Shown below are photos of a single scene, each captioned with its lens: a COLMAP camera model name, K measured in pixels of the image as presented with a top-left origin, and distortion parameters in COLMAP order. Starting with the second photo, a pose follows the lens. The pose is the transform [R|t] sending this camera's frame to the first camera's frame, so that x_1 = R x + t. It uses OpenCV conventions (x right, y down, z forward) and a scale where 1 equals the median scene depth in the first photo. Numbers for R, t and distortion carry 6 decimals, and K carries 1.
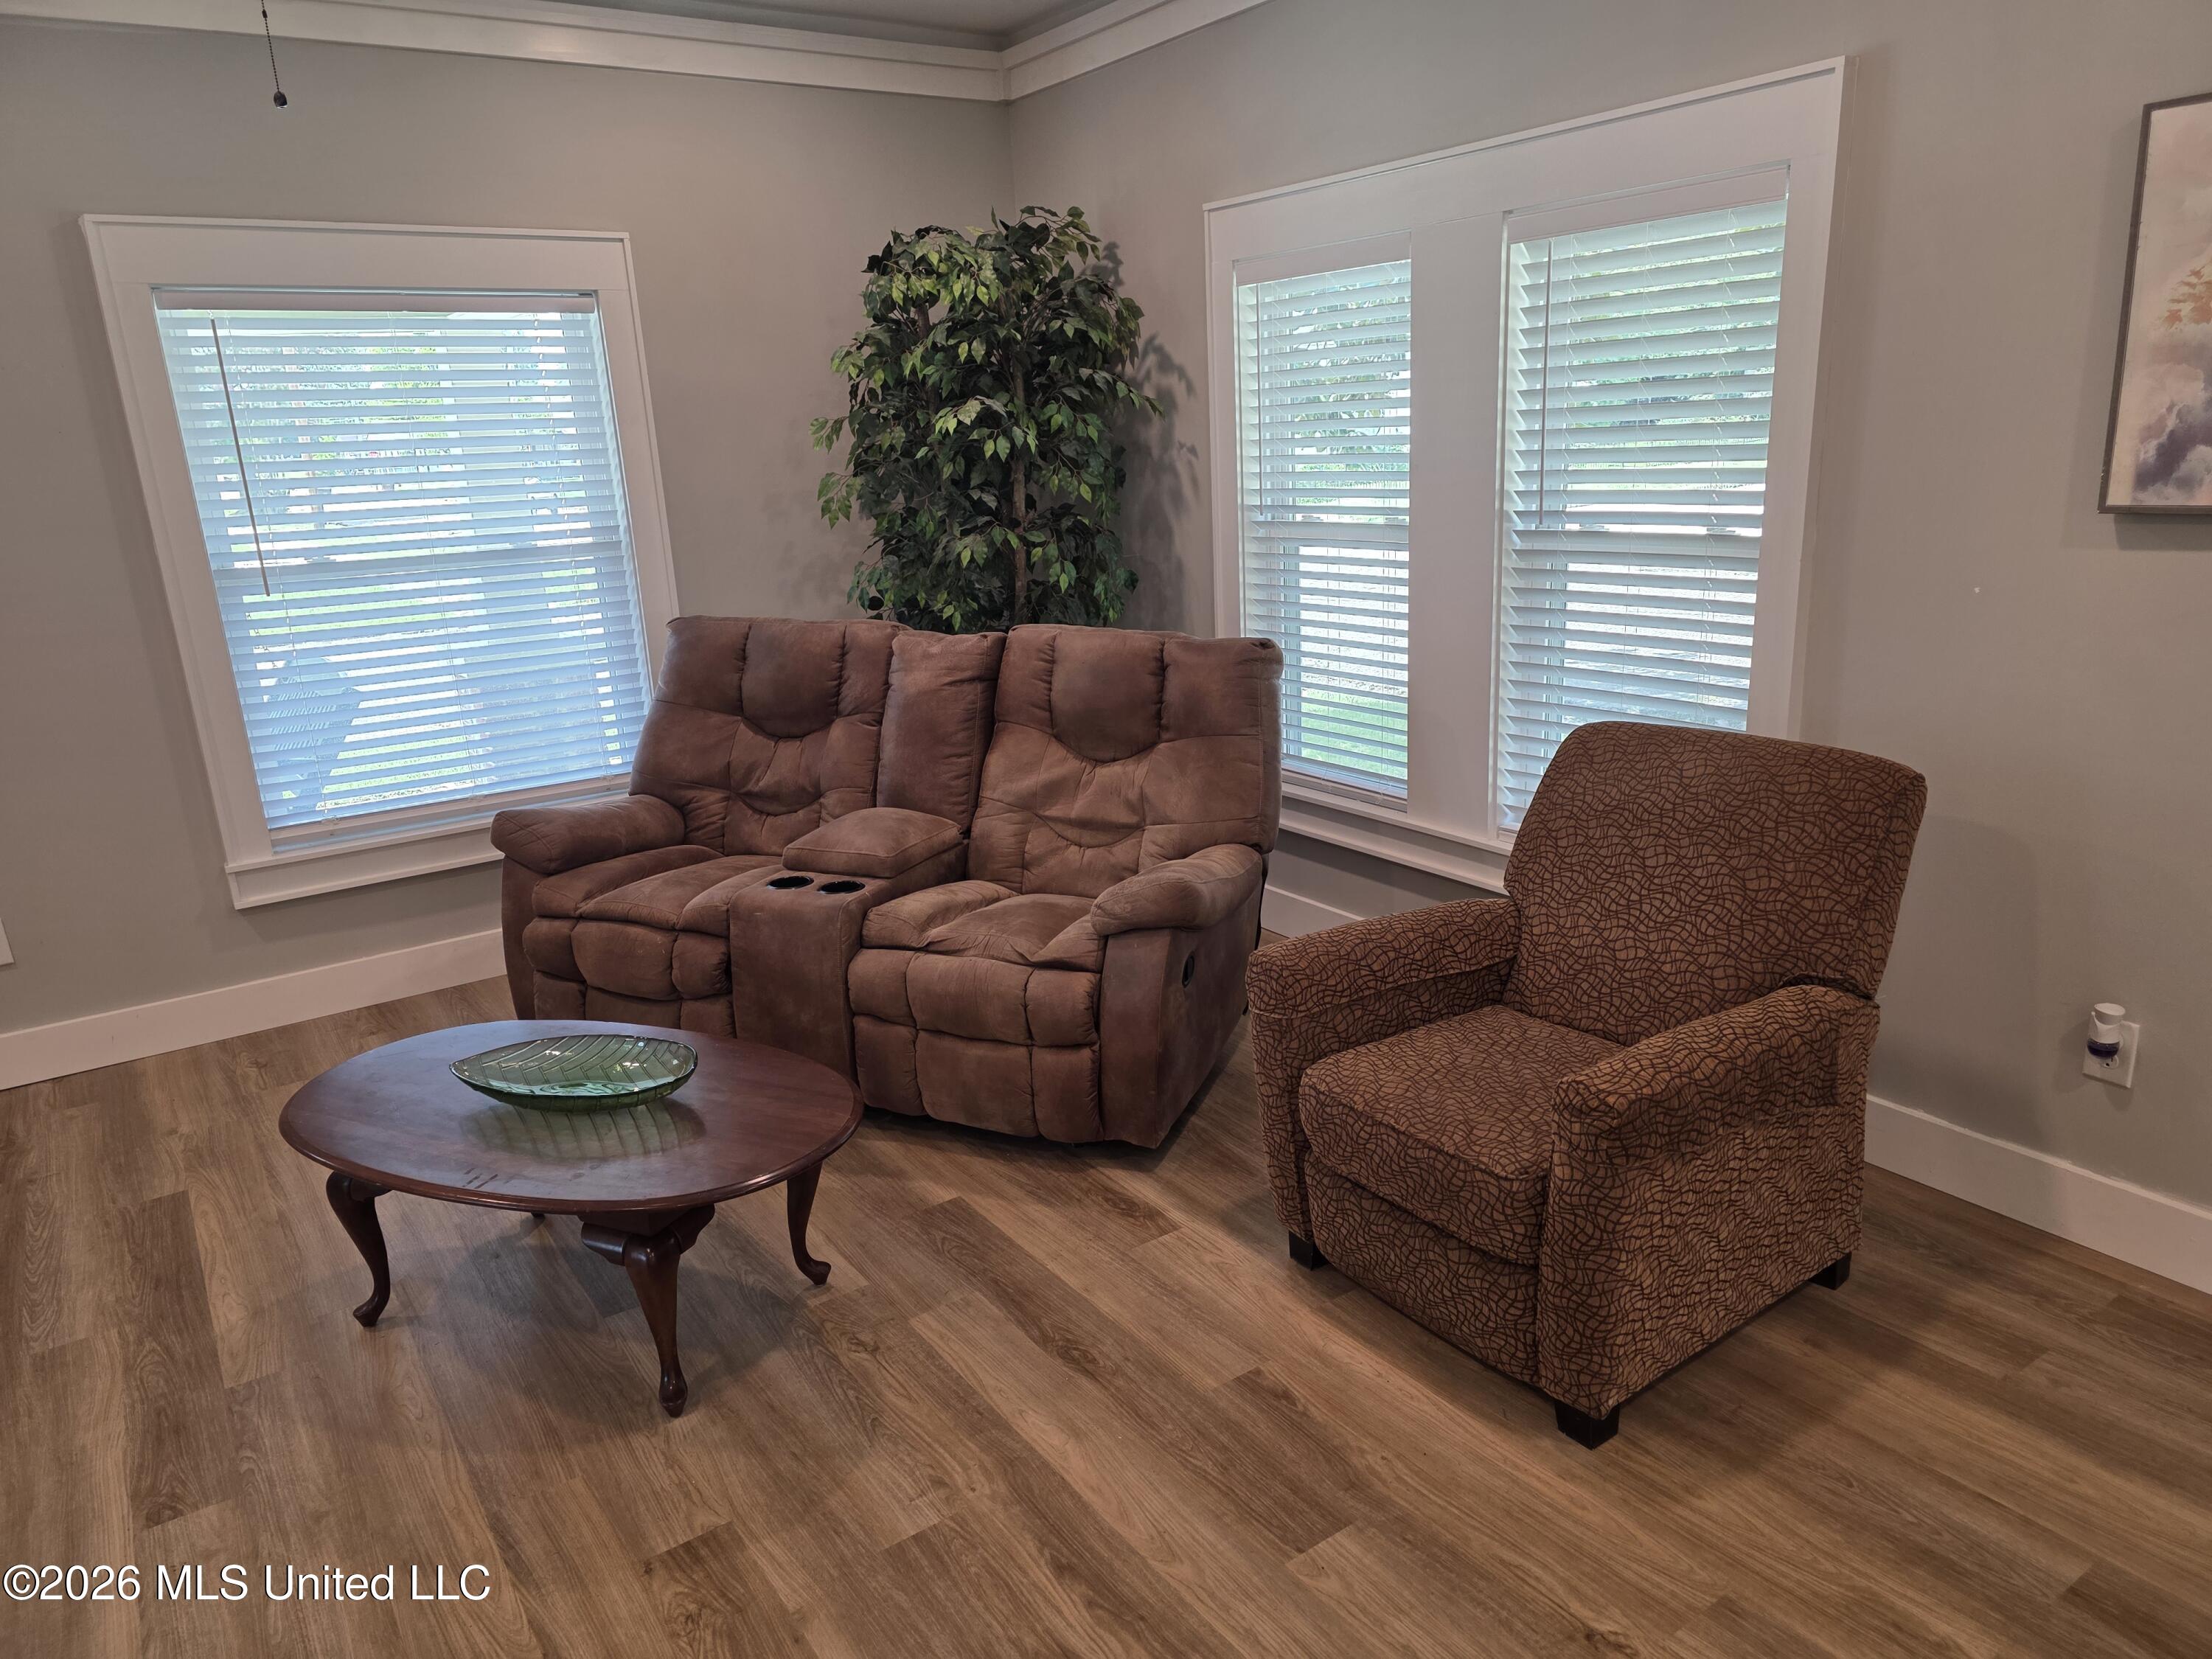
lens RADIAL K [[1471.7, 0, 1123.6], [0, 1471.7, 830.2], [0, 0, 1]] dist [0.088883, -0.091925]
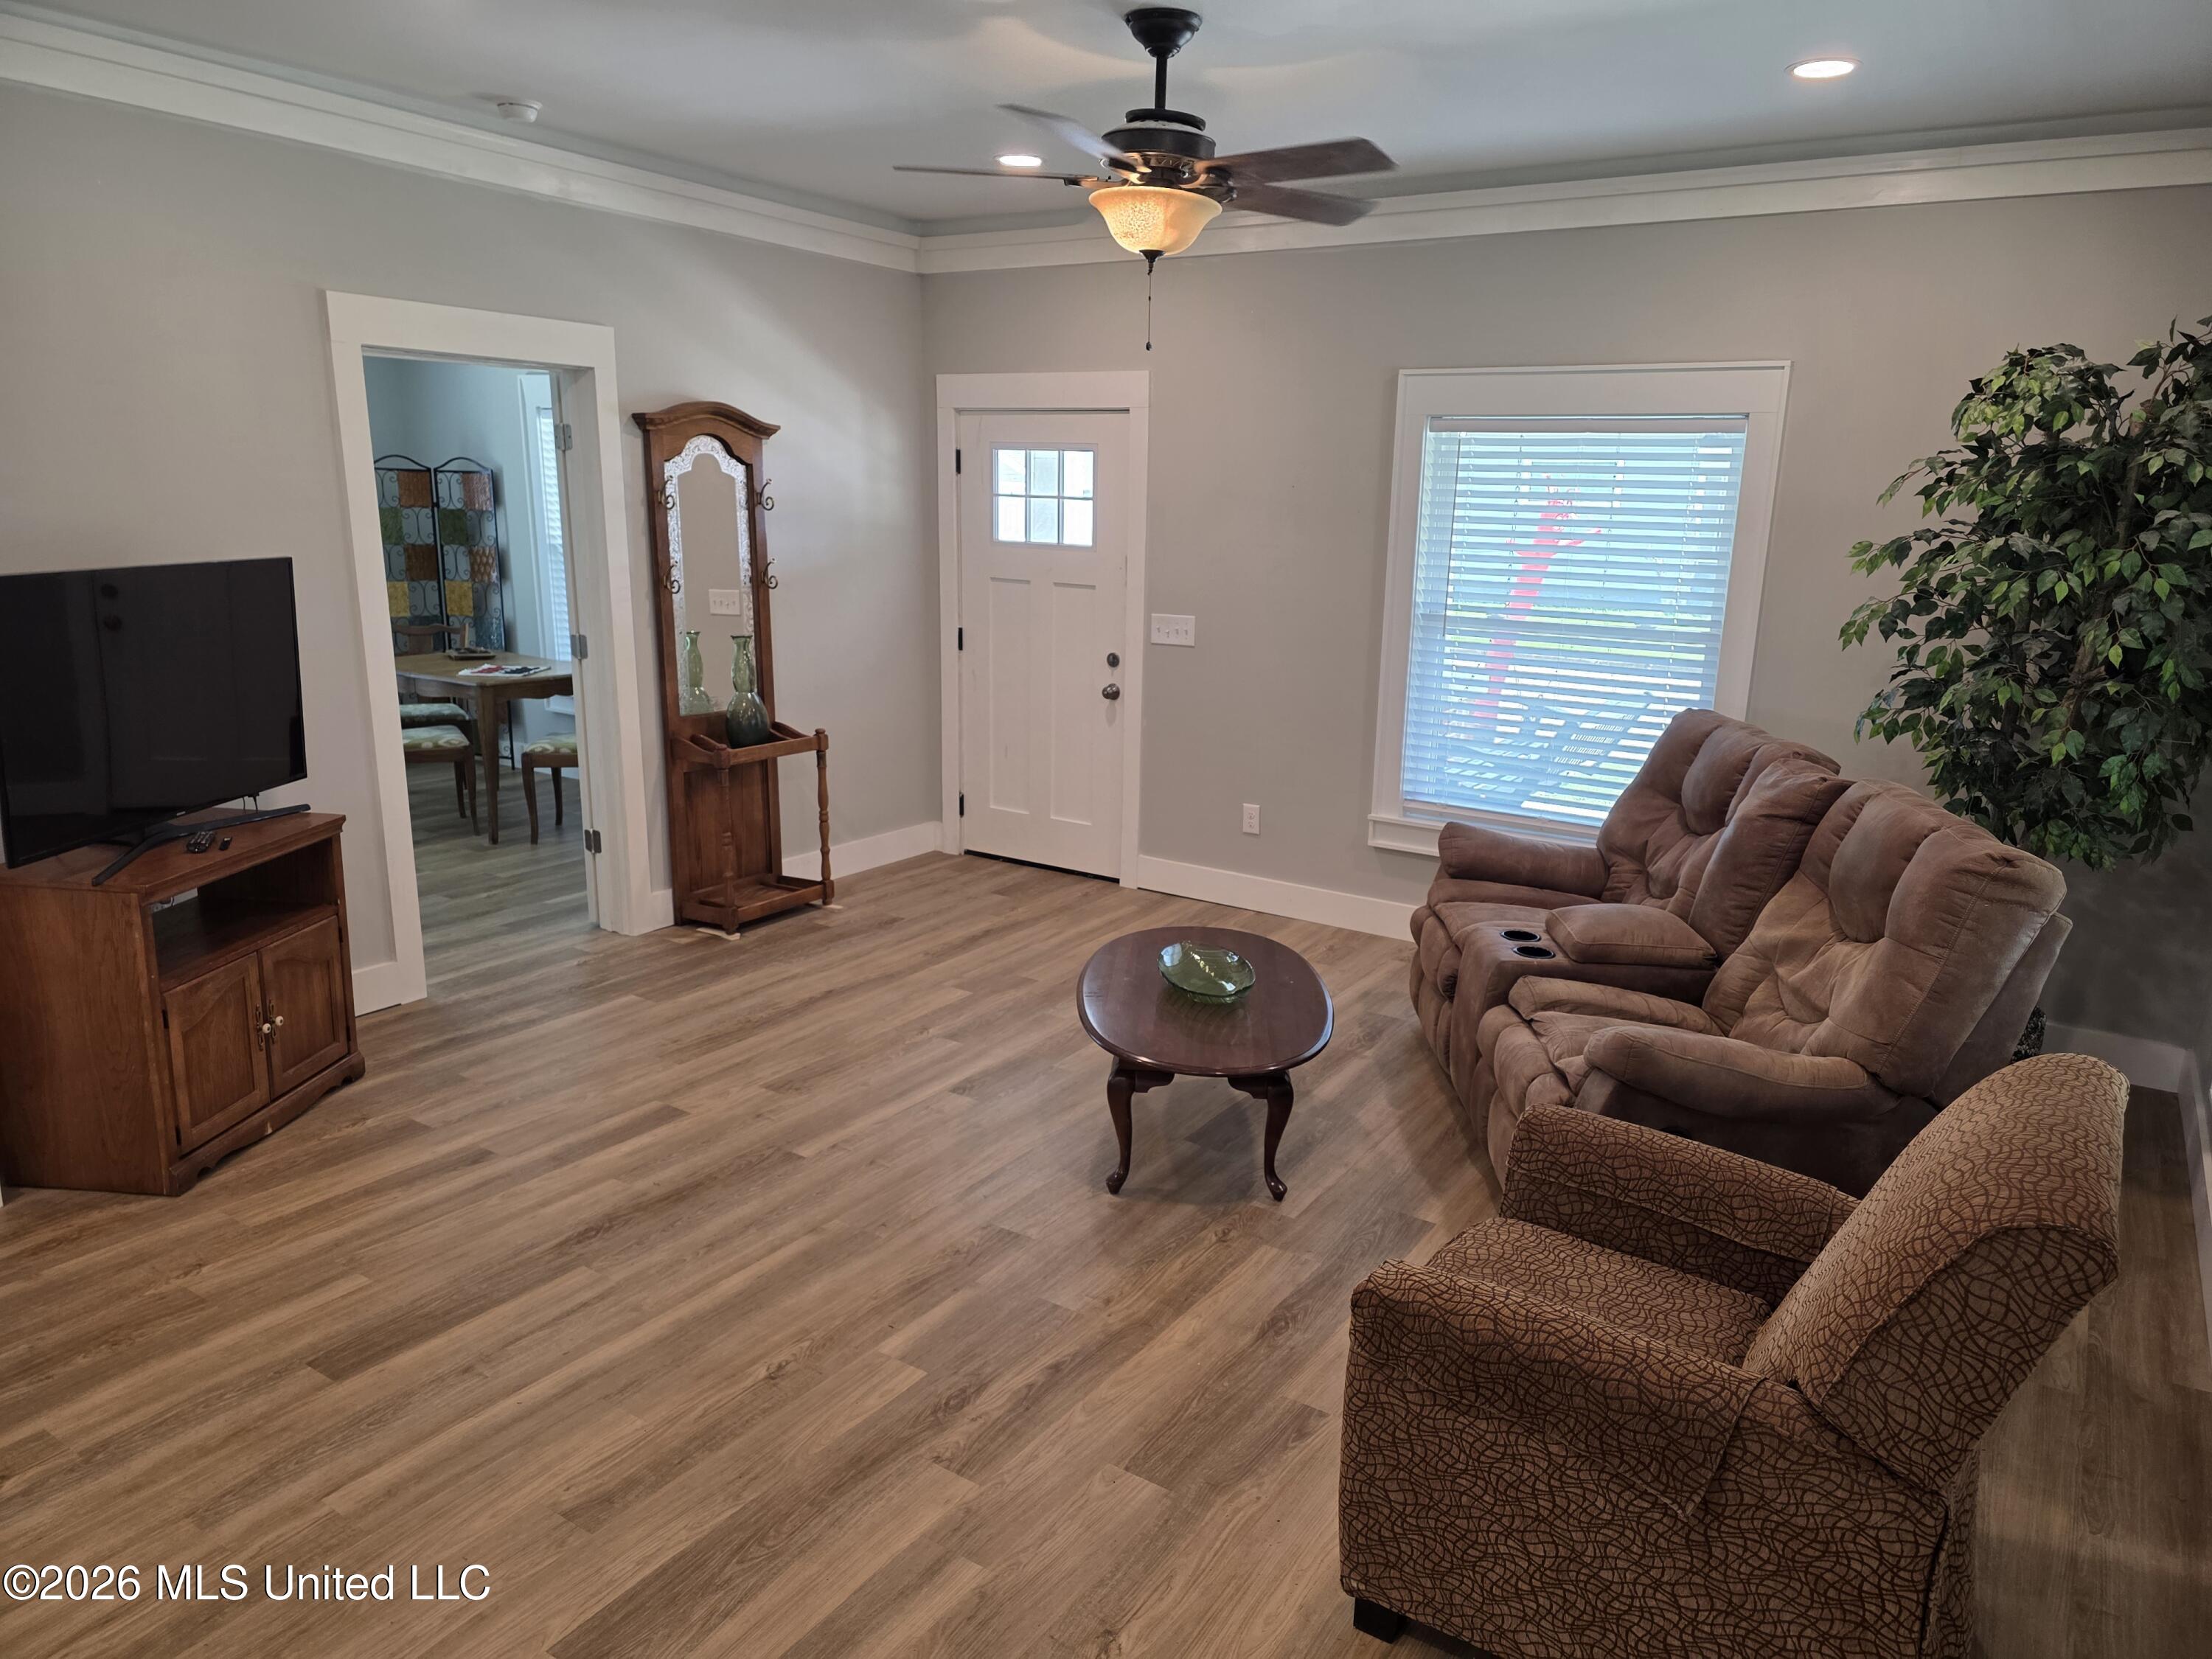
lens RADIAL K [[1471.7, 0, 1123.6], [0, 1471.7, 830.2], [0, 0, 1]] dist [0.088883, -0.091925]
pose [[0.376360, 0.263285, -0.888276, 0.654974], [-0.284635, 0.945261, 0.159576, -0.137300], [0.881667, 0.192777, 0.430699, 0.208672]]
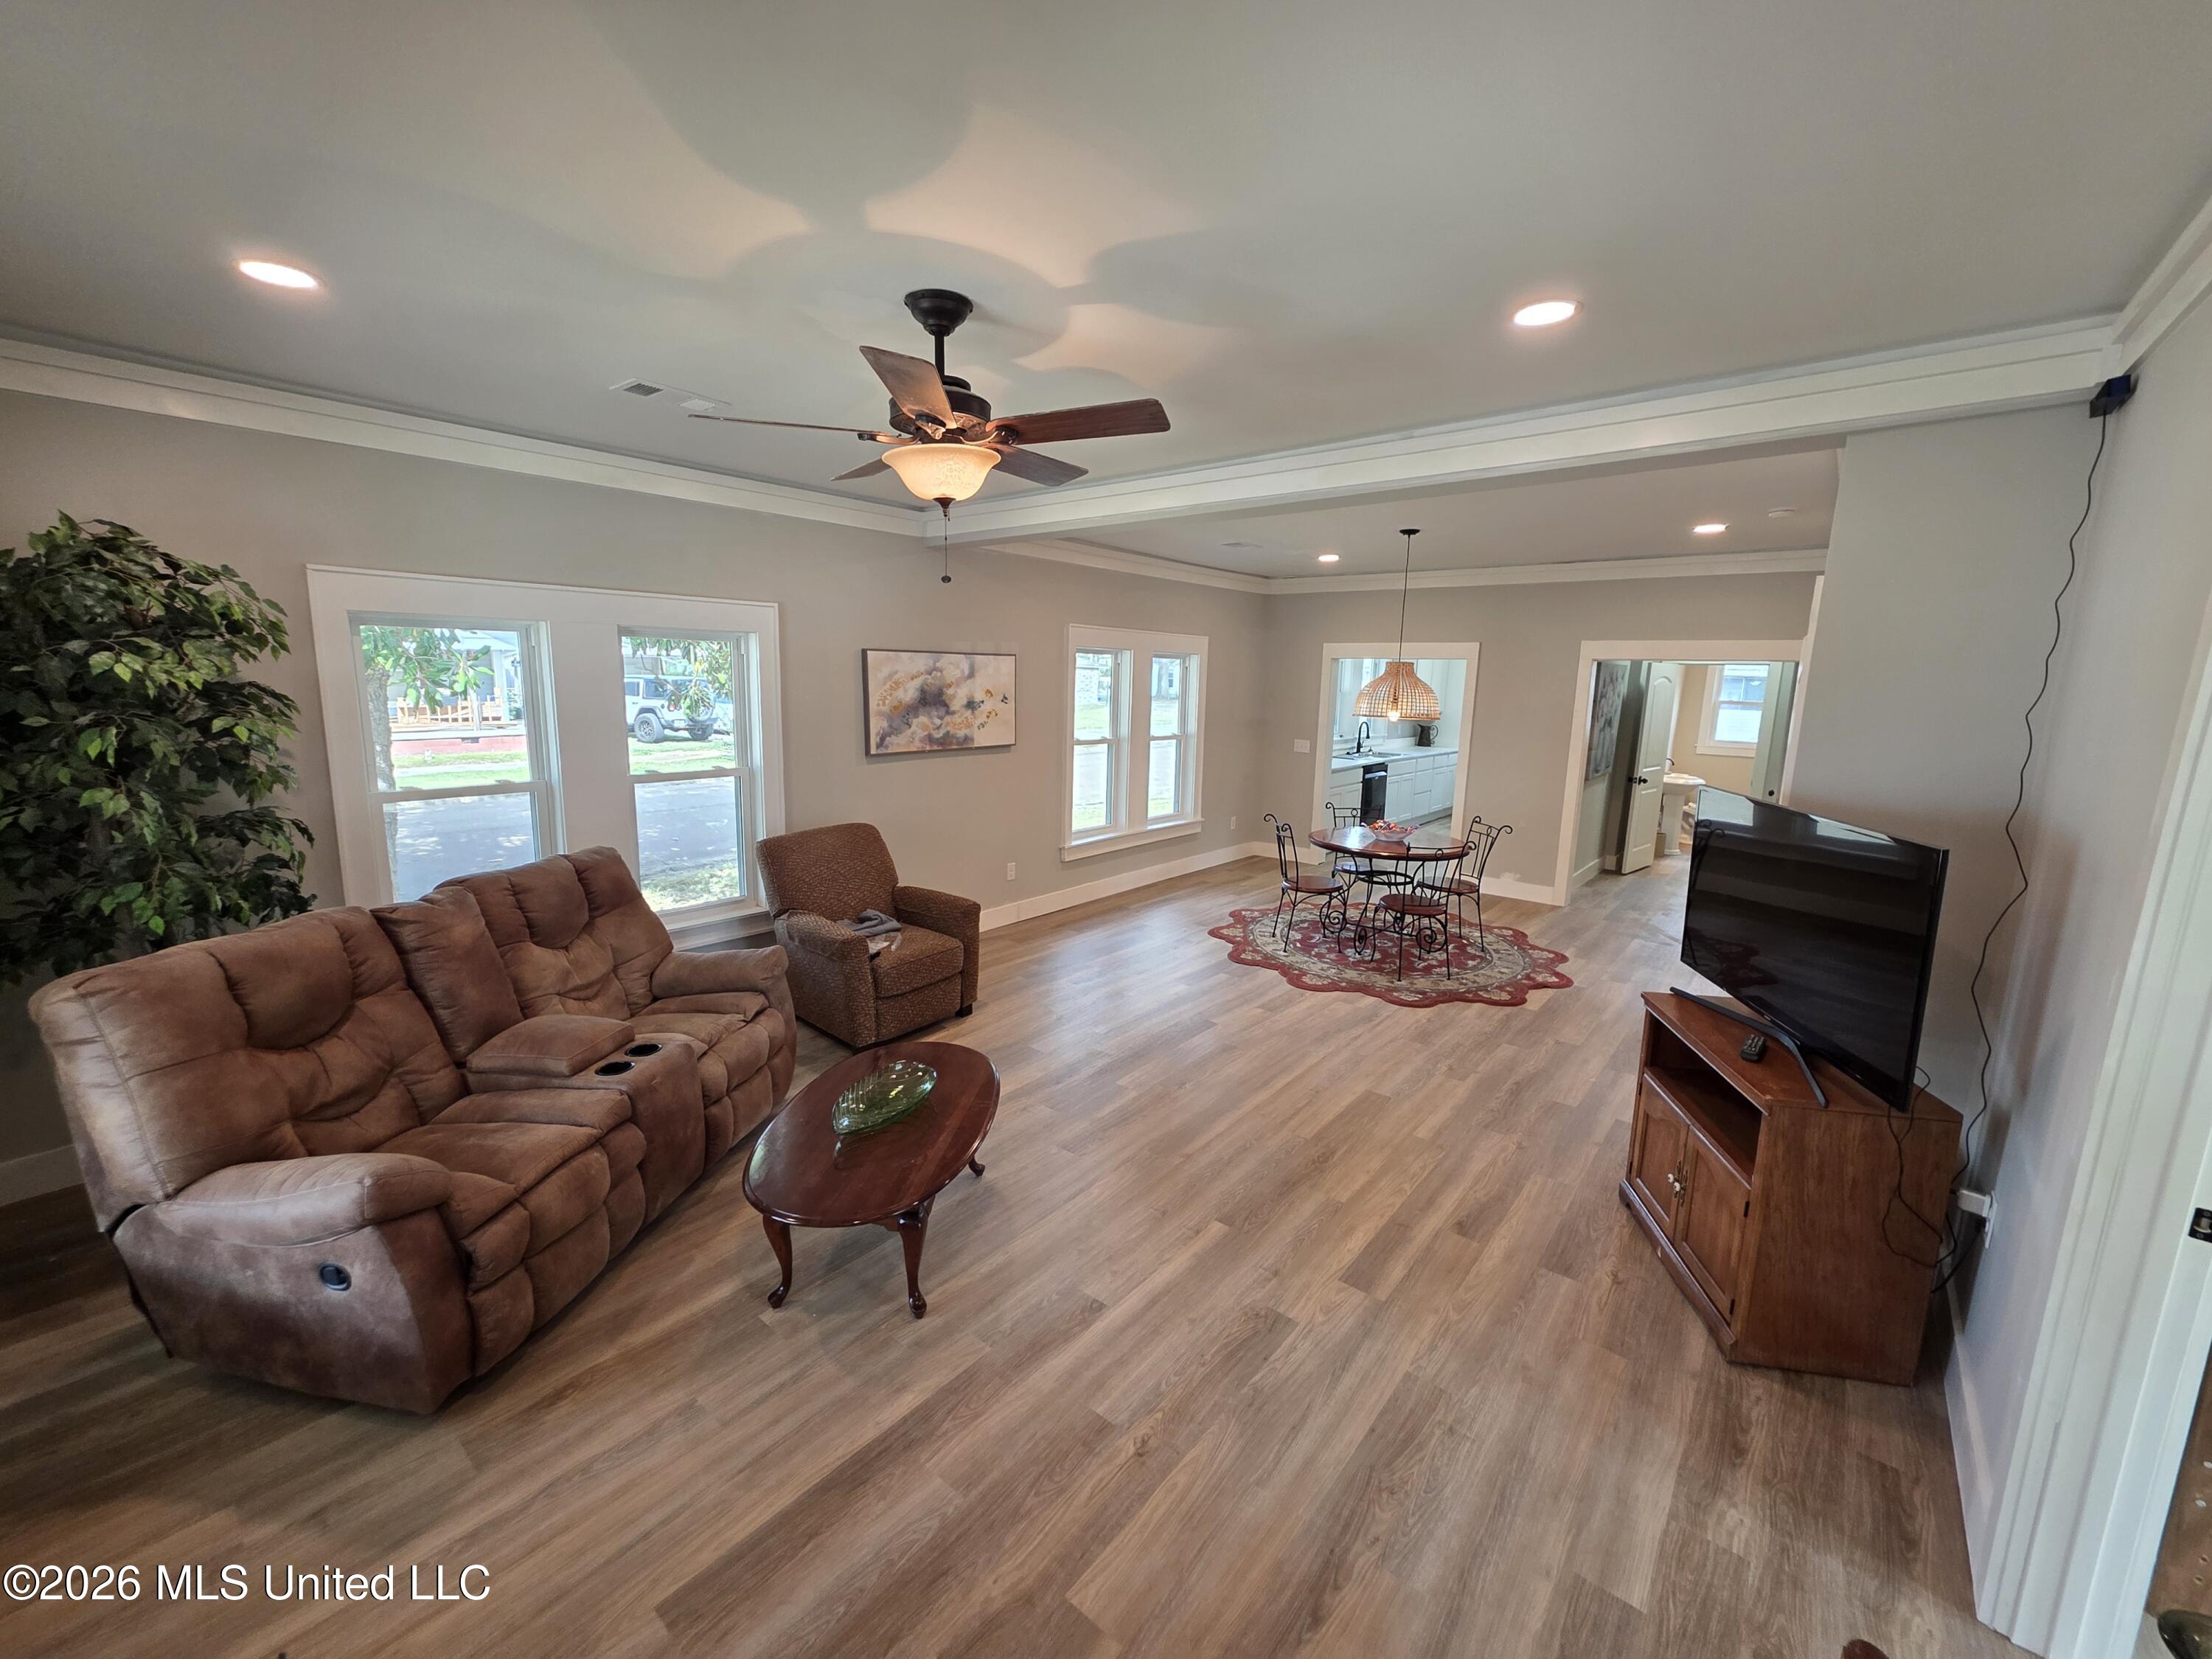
lens RADIAL K [[871.9, 0, 1099.7], [0, 871.9, 821.0], [0, 0, 1]] dist [0.001545, 0.000025]
pose [[-0.261630, -0.123424, 0.957244, -1.053461], [0.247320, 0.950103, 0.190099, -0.213859], [-0.932943, 0.286481, -0.218050, 0.693047]]
